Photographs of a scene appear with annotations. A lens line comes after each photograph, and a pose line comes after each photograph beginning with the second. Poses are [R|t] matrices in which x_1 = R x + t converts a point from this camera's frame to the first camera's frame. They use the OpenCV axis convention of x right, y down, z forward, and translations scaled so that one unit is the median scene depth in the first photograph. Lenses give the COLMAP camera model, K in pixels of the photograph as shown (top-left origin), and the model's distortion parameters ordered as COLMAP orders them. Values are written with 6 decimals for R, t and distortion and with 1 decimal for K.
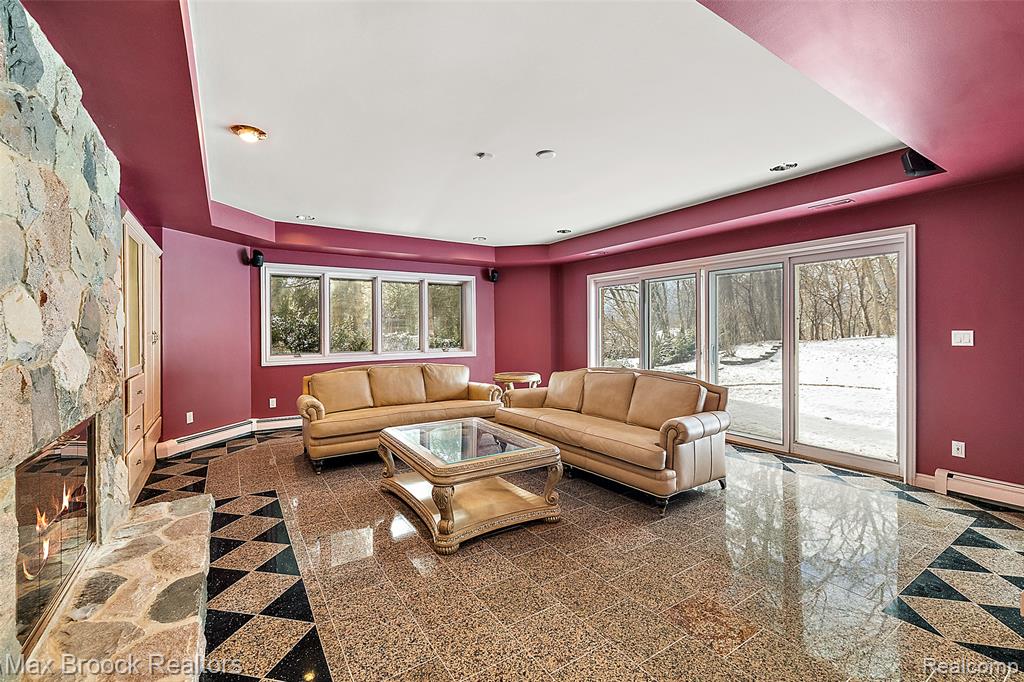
lens RADIAL K [[435.9, 0, 510.7], [0, 435.9, 330.0], [0, 0, 1]] dist [0.011514, 0.000625]
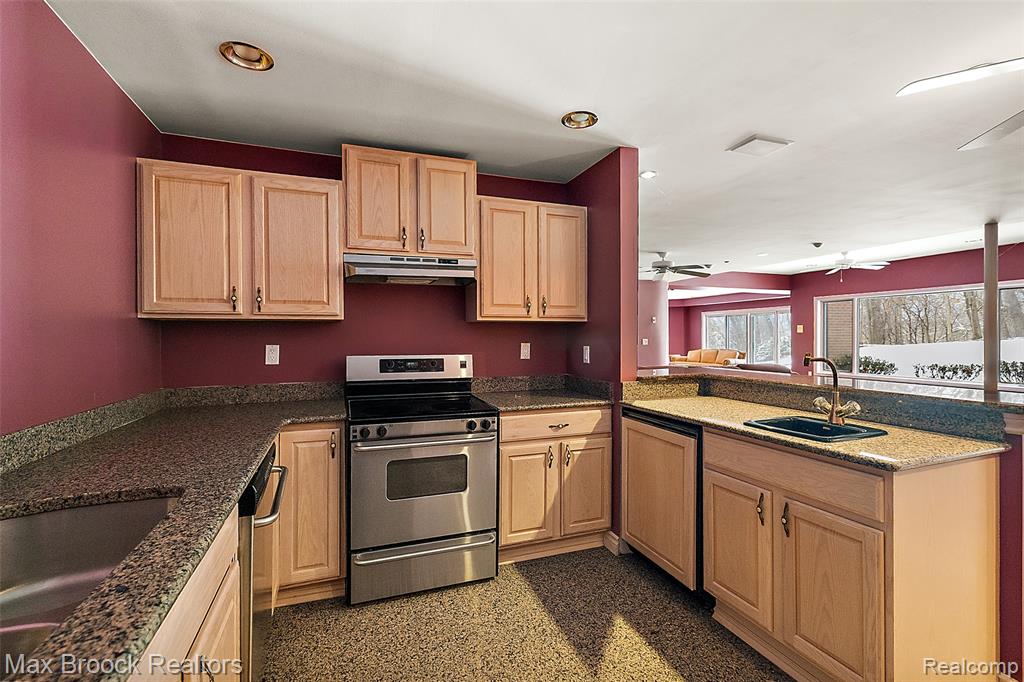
lens RADIAL K [[435.9, 0, 510.7], [0, 435.9, 330.0], [0, 0, 1]] dist [0.011514, 0.000625]
pose [[0.974806, 0.003232, -0.223029, -0.406939], [-0.005488, 0.999940, -0.009494, -0.005841], [0.222985, 0.010479, 0.974766, -2.063158]]
